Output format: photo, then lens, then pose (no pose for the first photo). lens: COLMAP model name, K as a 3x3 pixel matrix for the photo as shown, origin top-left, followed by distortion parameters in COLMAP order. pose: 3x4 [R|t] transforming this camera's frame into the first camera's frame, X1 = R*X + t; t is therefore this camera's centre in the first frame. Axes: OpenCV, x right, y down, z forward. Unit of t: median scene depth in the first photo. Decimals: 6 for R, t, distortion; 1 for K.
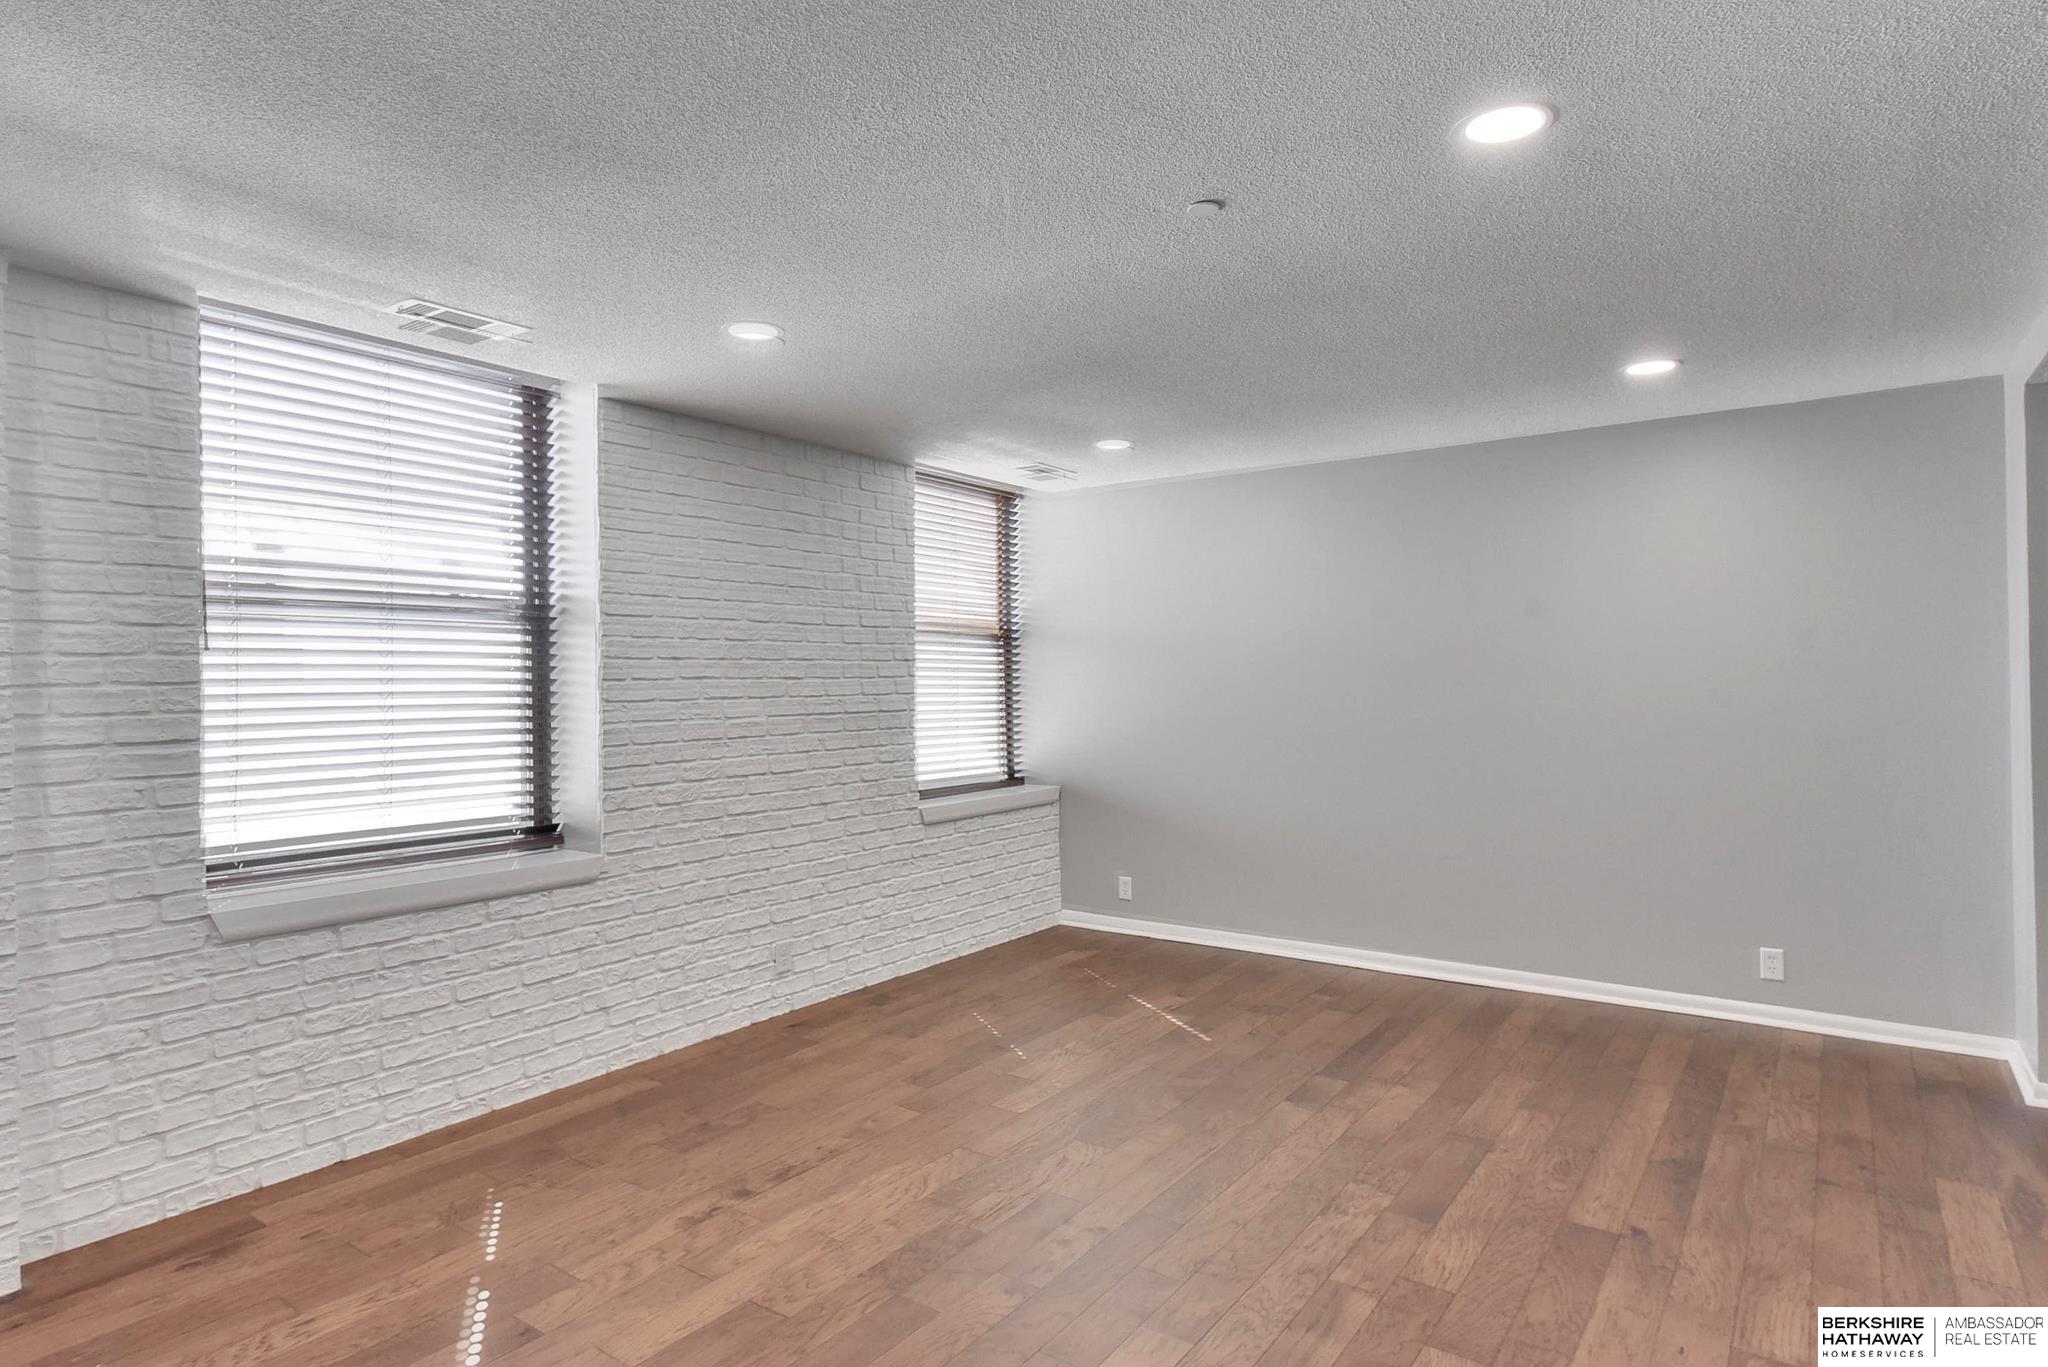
lens RADIAL K [[1147.2, 0, 1034.3], [0, 1147.2, 670.5], [0, 0, 1]] dist [0.000356, -0.001346]
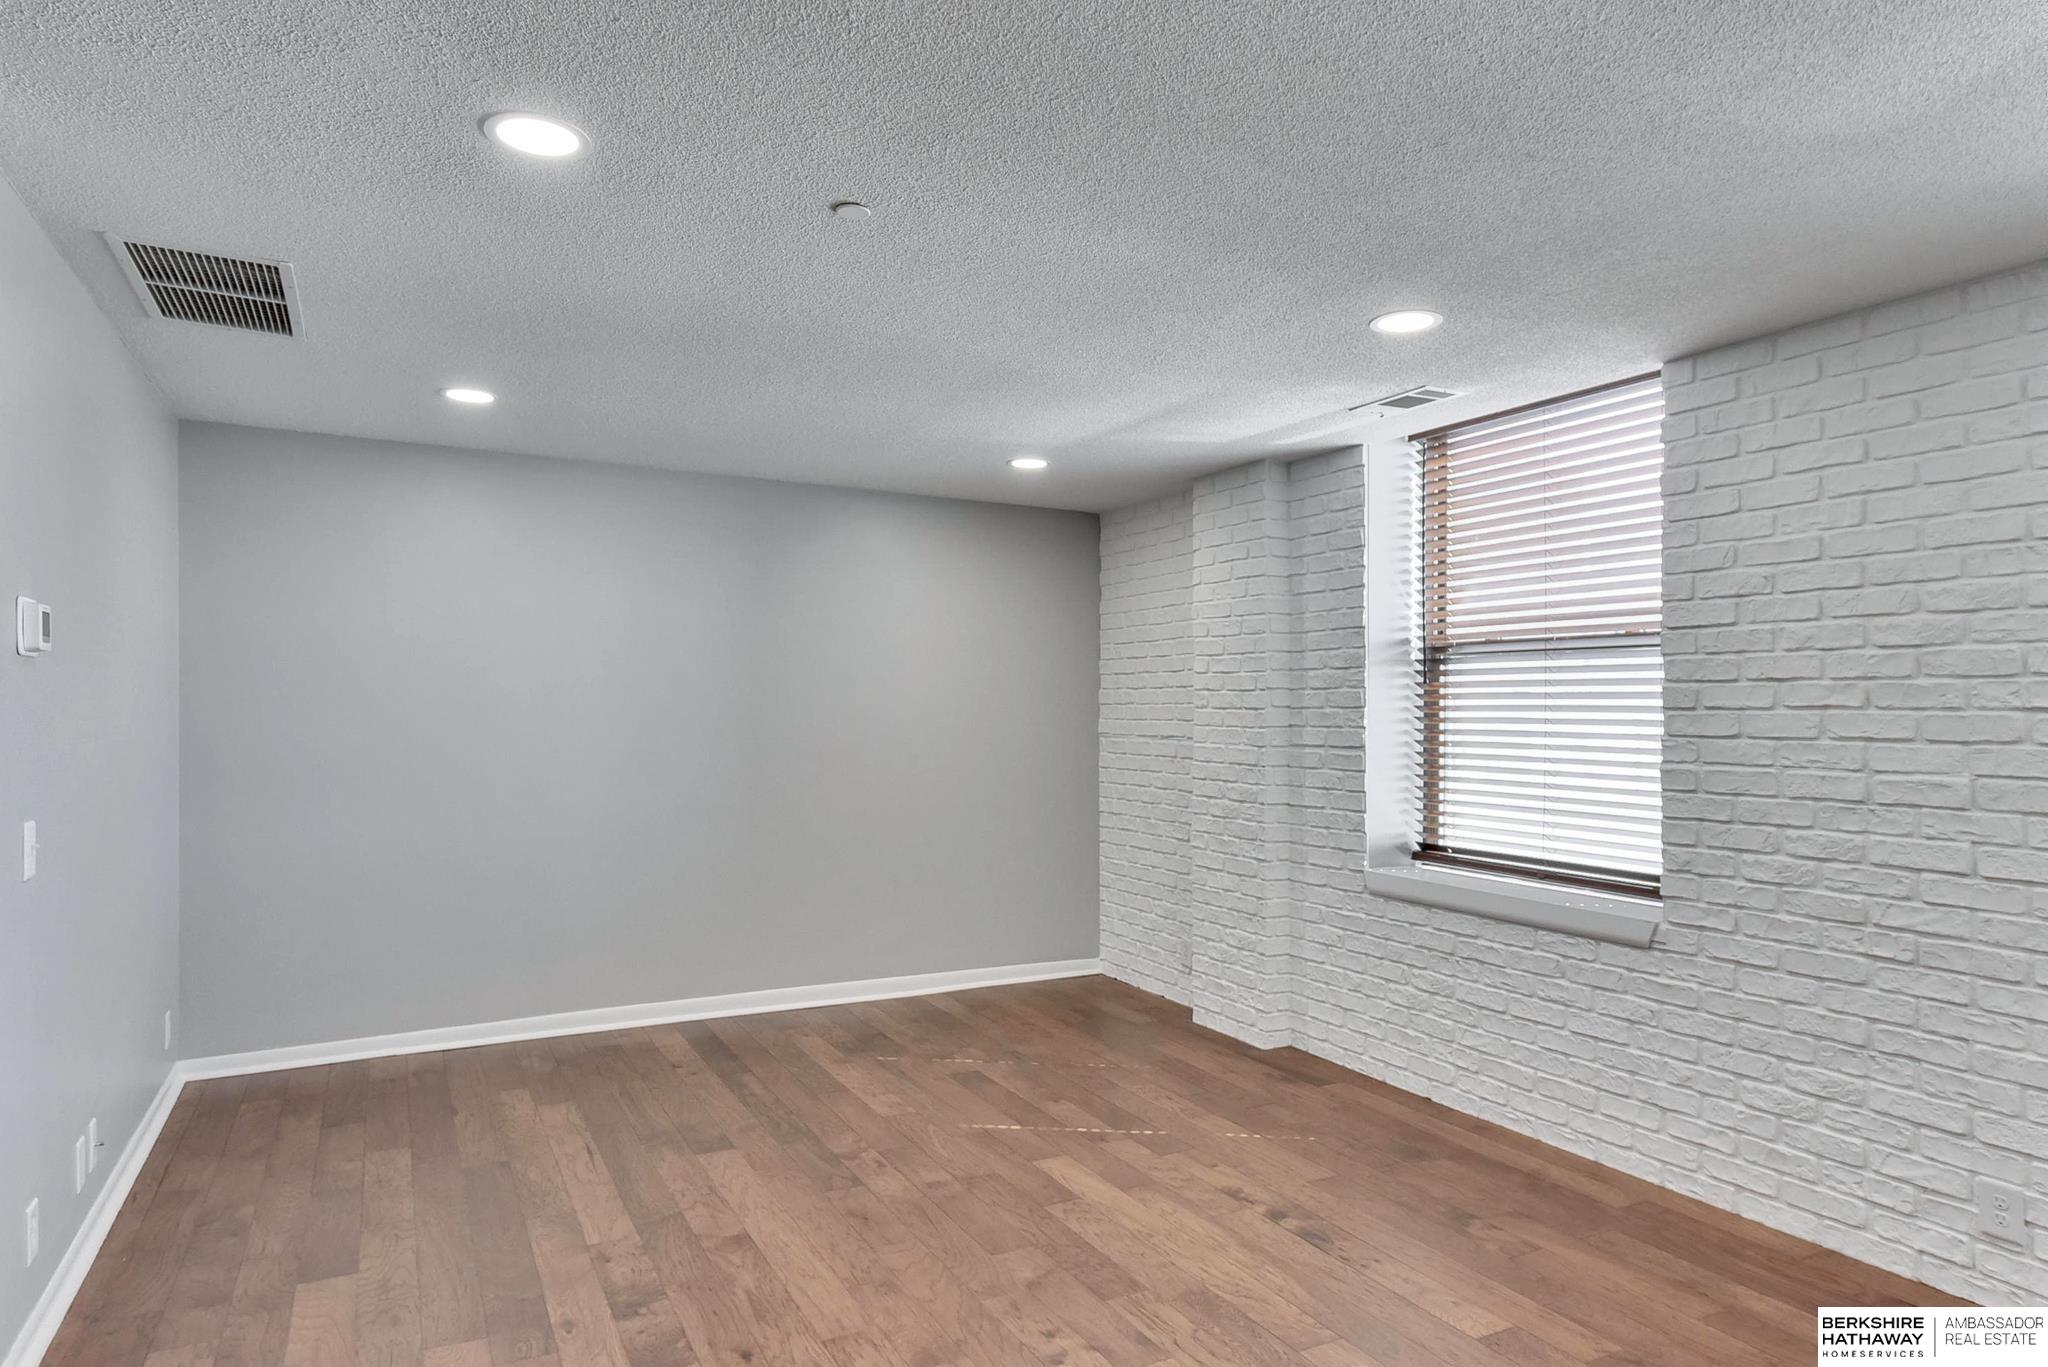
lens RADIAL K [[1197.4, 0, 989.5], [0, 1197.4, 718.1], [0, 0, 1]] dist [0.016421, -0.000459]
pose [[-0.474272, 0.015933, -0.880234, 0.711182], [0.005522, 0.999870, 0.015123, -0.000970], [0.880361, 0.002312, -0.474299, 1.143381]]
